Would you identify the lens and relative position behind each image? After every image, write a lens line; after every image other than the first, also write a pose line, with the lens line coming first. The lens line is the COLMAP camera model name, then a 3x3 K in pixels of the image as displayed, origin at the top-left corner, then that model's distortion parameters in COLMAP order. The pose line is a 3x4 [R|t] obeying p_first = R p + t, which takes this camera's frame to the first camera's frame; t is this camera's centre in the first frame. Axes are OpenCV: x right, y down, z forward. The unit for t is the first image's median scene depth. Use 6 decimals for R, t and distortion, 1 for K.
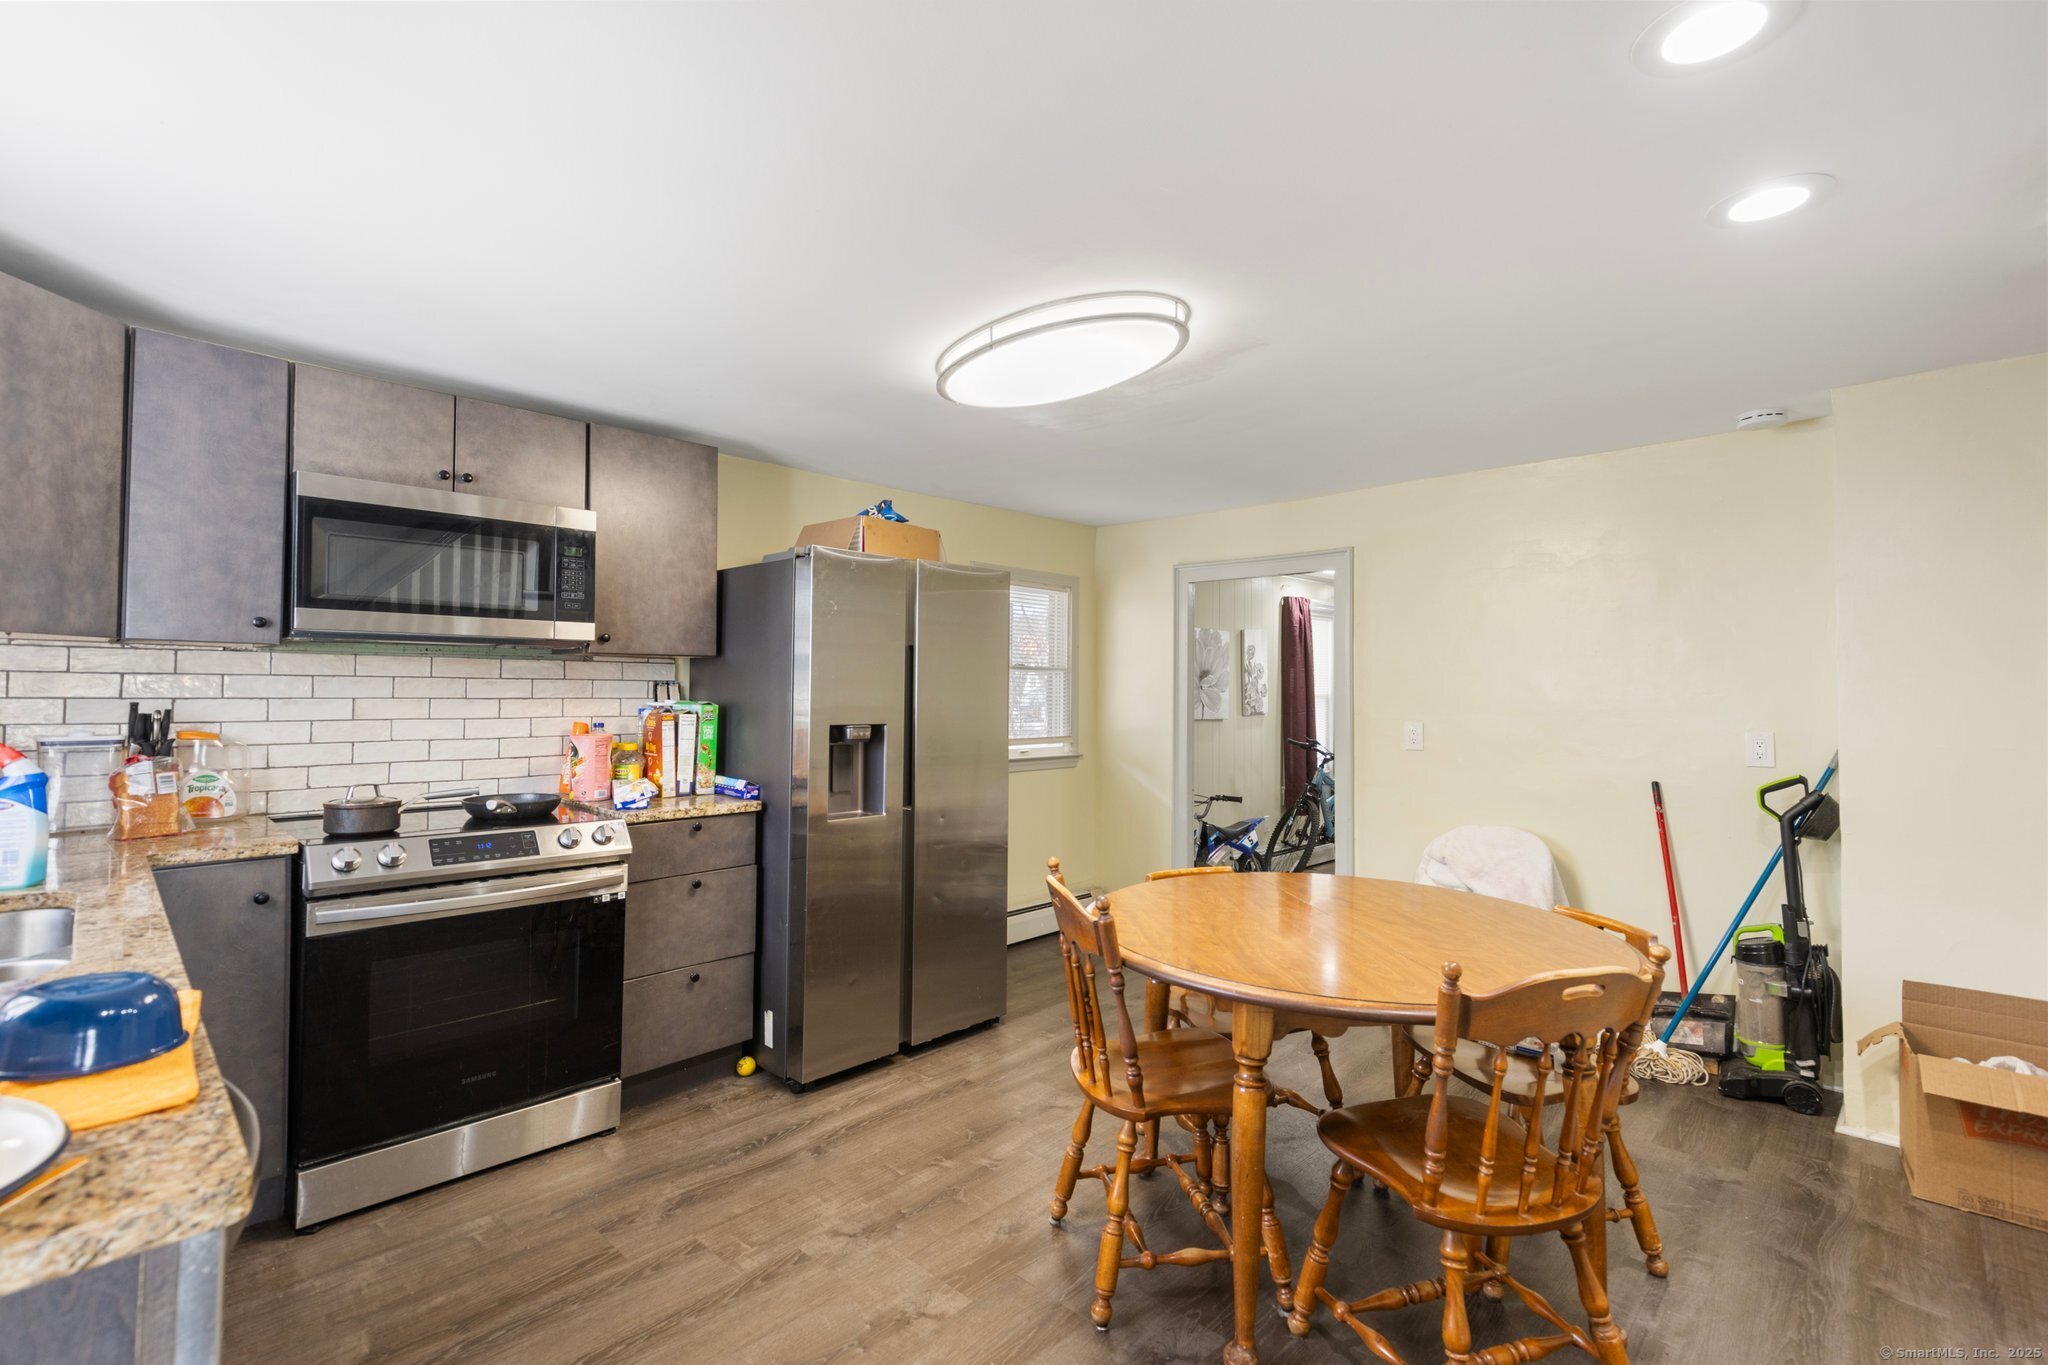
lens RADIAL K [[926.2, 0, 1020.7], [0, 926.2, 680.4], [0, 0, 1]] dist [0.009775, -0.000330]
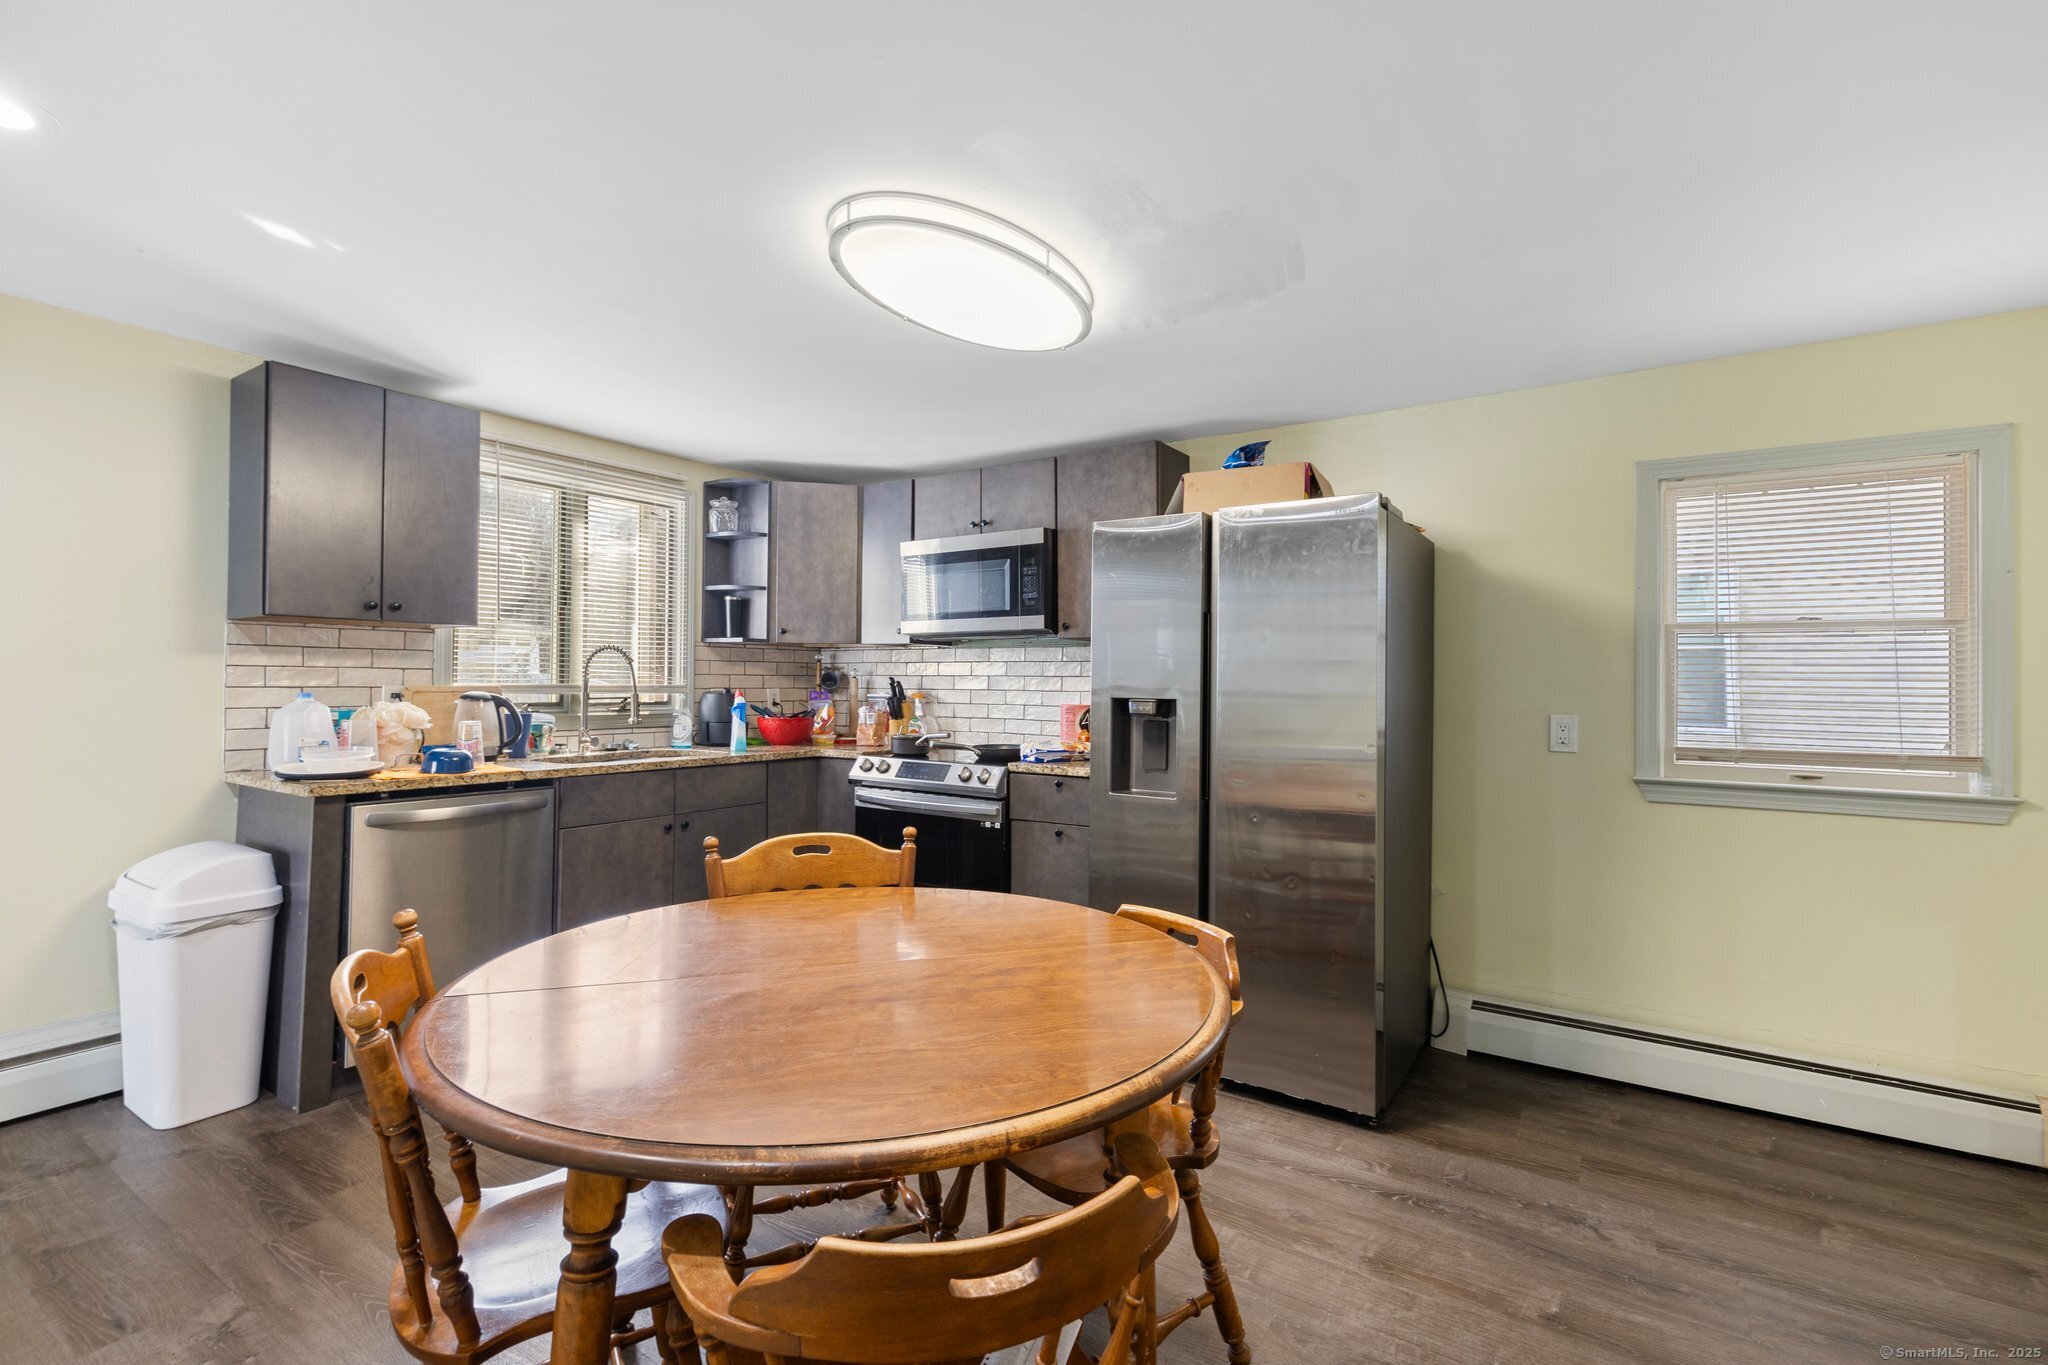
lens RADIAL K [[926.2, 0, 1024.3], [0, 926.2, 680.6], [0, 0, 1]] dist [0.009775, -0.000330]
pose [[0.178190, -0.010277, -0.983942, 0.791384], [0.003045, 0.999946, -0.009893, 0.041144], [0.983991, -0.001233, 0.178211, 0.758760]]
